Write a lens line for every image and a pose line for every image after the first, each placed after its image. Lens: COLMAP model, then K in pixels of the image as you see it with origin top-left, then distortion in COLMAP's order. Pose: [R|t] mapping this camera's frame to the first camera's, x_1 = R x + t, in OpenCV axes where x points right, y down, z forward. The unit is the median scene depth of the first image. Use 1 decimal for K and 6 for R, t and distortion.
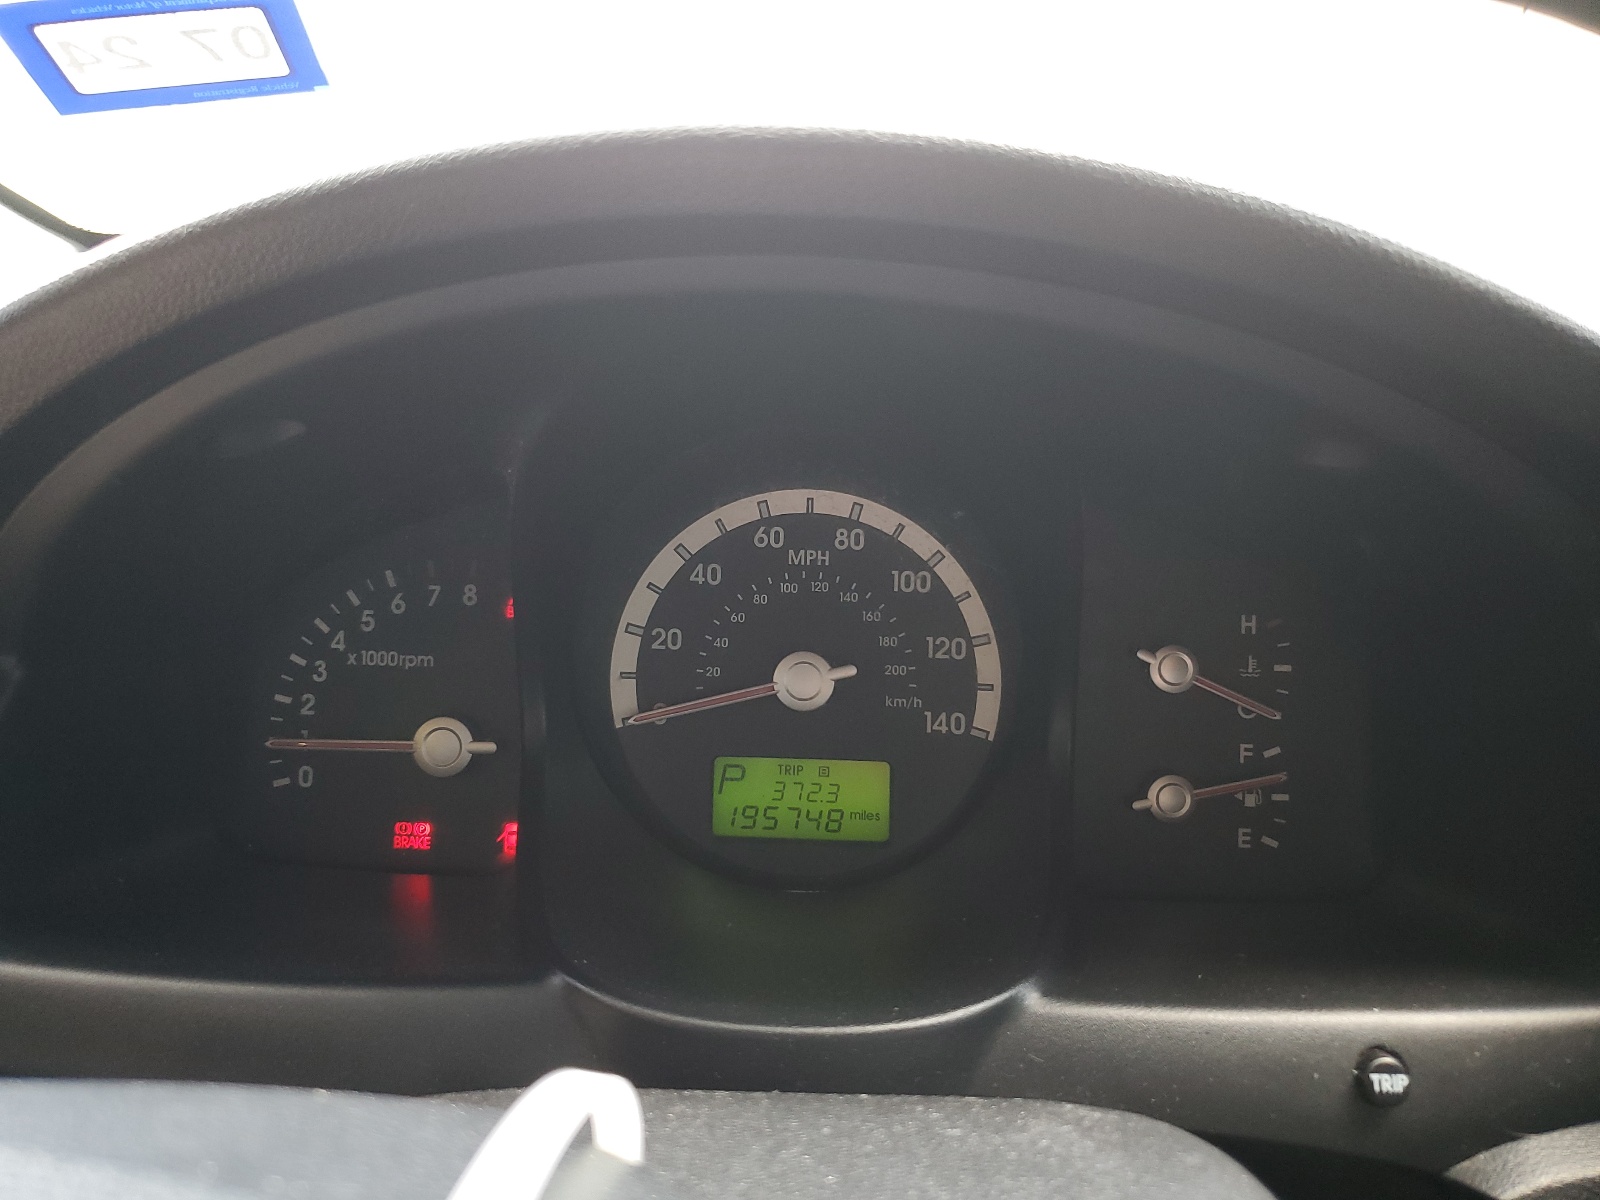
lens RADIAL K [[1207.0, 0, 799.8], [0, 1207.0, 597.9], [0, 0, 1]] dist [-0.007253, -0.002019]
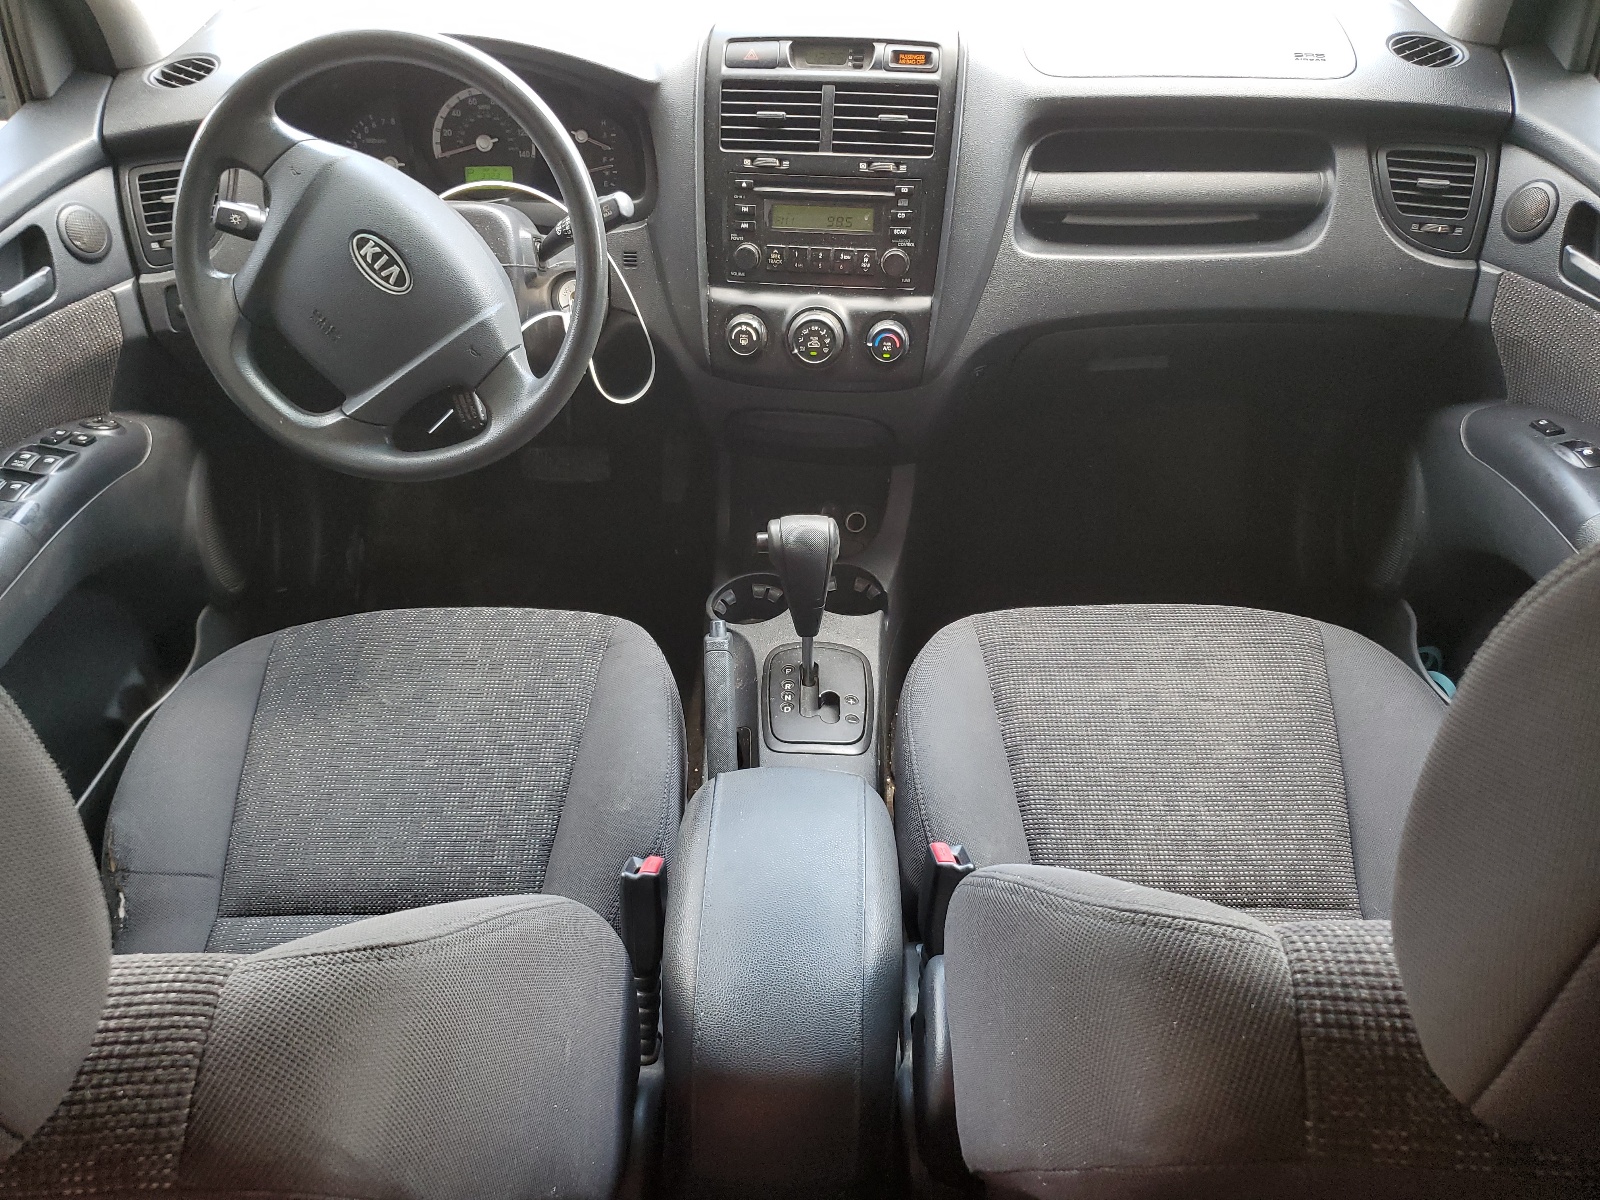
lens RADIAL K [[1207.0, 0, 798.9], [0, 1207.0, 600.6], [0, 0, 1]] dist [-0.007253, -0.002019]
pose [[0.919557, -0.167745, 0.355354, -0.666424], [0.002981, 0.907261, 0.420557, -0.211224], [-0.392945, -0.385667, 0.834779, -3.019095]]
